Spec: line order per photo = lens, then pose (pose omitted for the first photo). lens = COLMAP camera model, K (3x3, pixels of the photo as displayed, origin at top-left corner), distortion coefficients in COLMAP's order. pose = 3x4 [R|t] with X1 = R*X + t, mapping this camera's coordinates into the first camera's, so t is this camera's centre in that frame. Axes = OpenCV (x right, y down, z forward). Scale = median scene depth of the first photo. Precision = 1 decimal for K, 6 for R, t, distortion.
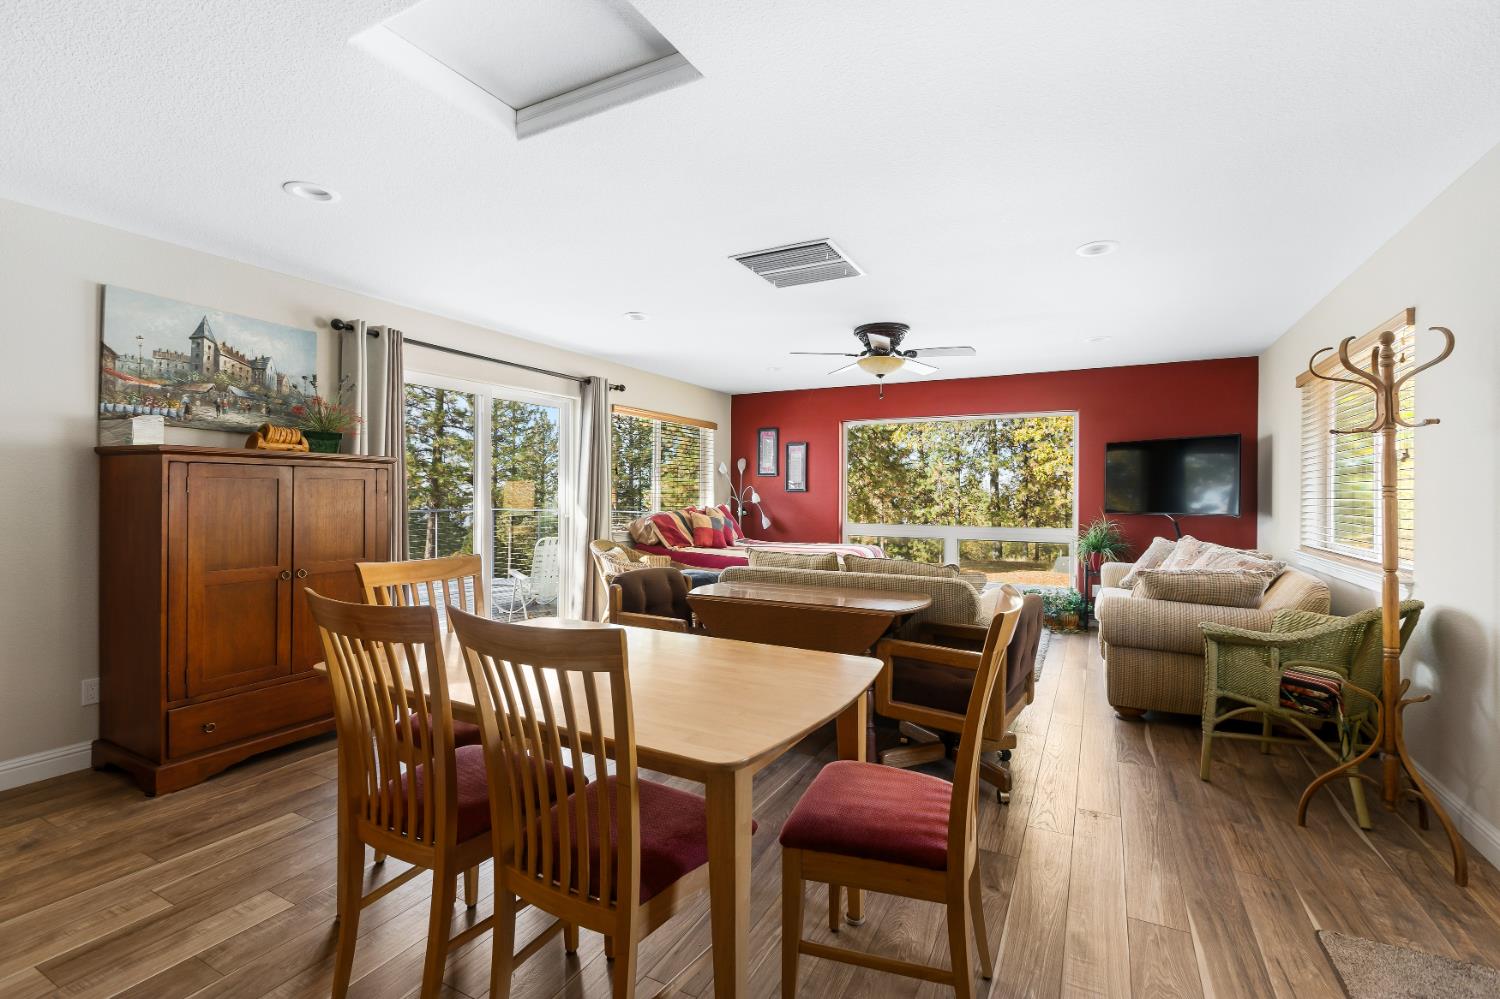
lens RADIAL K [[666.1, 0, 750.4], [0, 666.1, 499.6], [0, 0, 1]] dist [-0.003401, 0.000659]
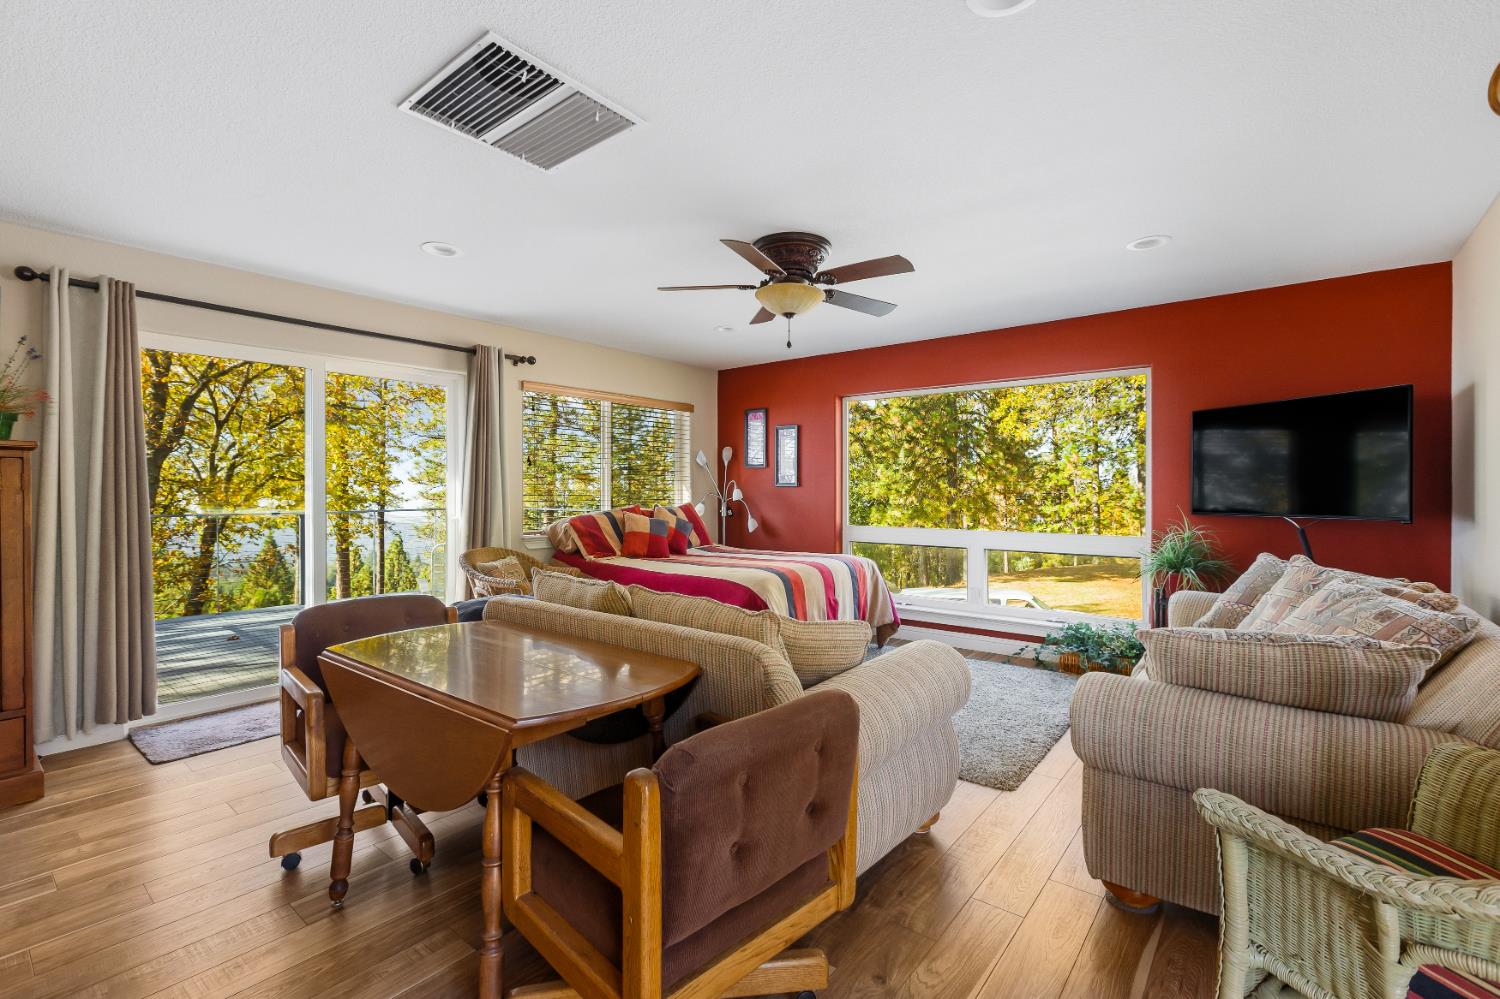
lens RADIAL K [[666.1, 0, 749.8], [0, 666.1, 504.0], [0, 0, 1]] dist [-0.003401, 0.000659]
pose [[0.981496, -0.001077, -0.191481, 0.233511], [0.003252, 0.999934, 0.011047, 0.000097], [0.191457, -0.011465, 0.981434, 0.261122]]
